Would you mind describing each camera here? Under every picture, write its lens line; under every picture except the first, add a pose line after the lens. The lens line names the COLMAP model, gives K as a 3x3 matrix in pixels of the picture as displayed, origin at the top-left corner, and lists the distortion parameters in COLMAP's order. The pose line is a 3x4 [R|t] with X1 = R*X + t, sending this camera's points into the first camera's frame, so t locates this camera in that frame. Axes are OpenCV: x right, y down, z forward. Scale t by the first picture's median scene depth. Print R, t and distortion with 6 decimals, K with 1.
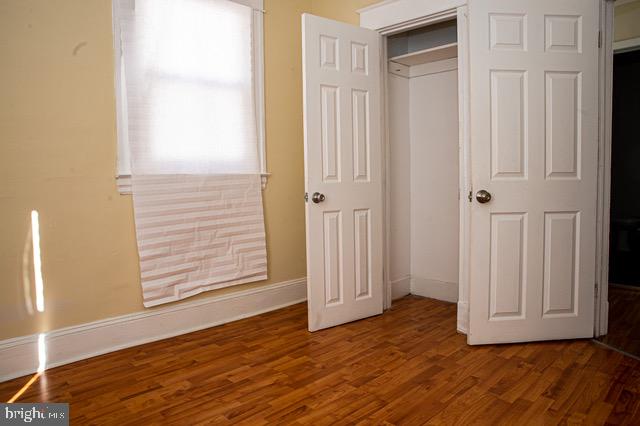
lens RADIAL K [[442.0, 0, 322.3], [0, 442.0, 213.9], [0, 0, 1]] dist [-0.139615, 0.109021]
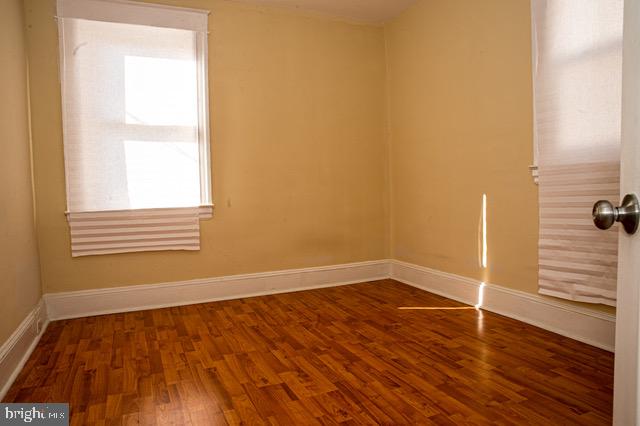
lens RADIAL K [[442.0, 0, 322.3], [0, 442.0, 213.9], [0, 0, 1]] dist [-0.139615, 0.109021]
pose [[-0.362406, 0.083441, -0.928278, 0.833580], [-0.036825, 0.993925, 0.103719, -0.071062], [0.931292, 0.071773, -0.357132, 0.991378]]
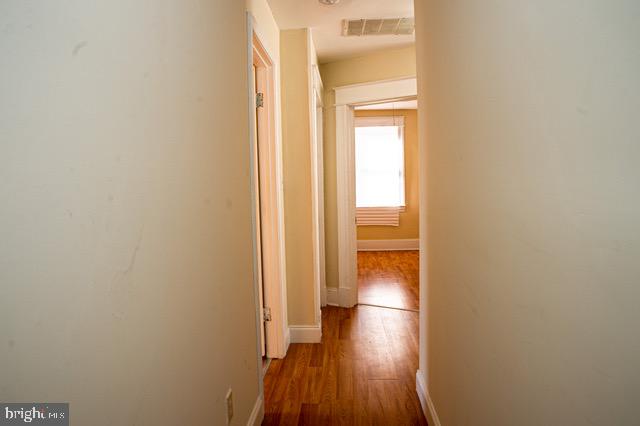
lens RADIAL K [[442.0, 0, 322.3], [0, 442.0, 213.9], [0, 0, 1]] dist [-0.139615, 0.109021]
pose [[-0.748891, 0.075061, -0.658429, 1.550813], [-0.013636, 0.991609, 0.128554, -0.183837], [0.662553, 0.105251, -0.741583, 1.590117]]
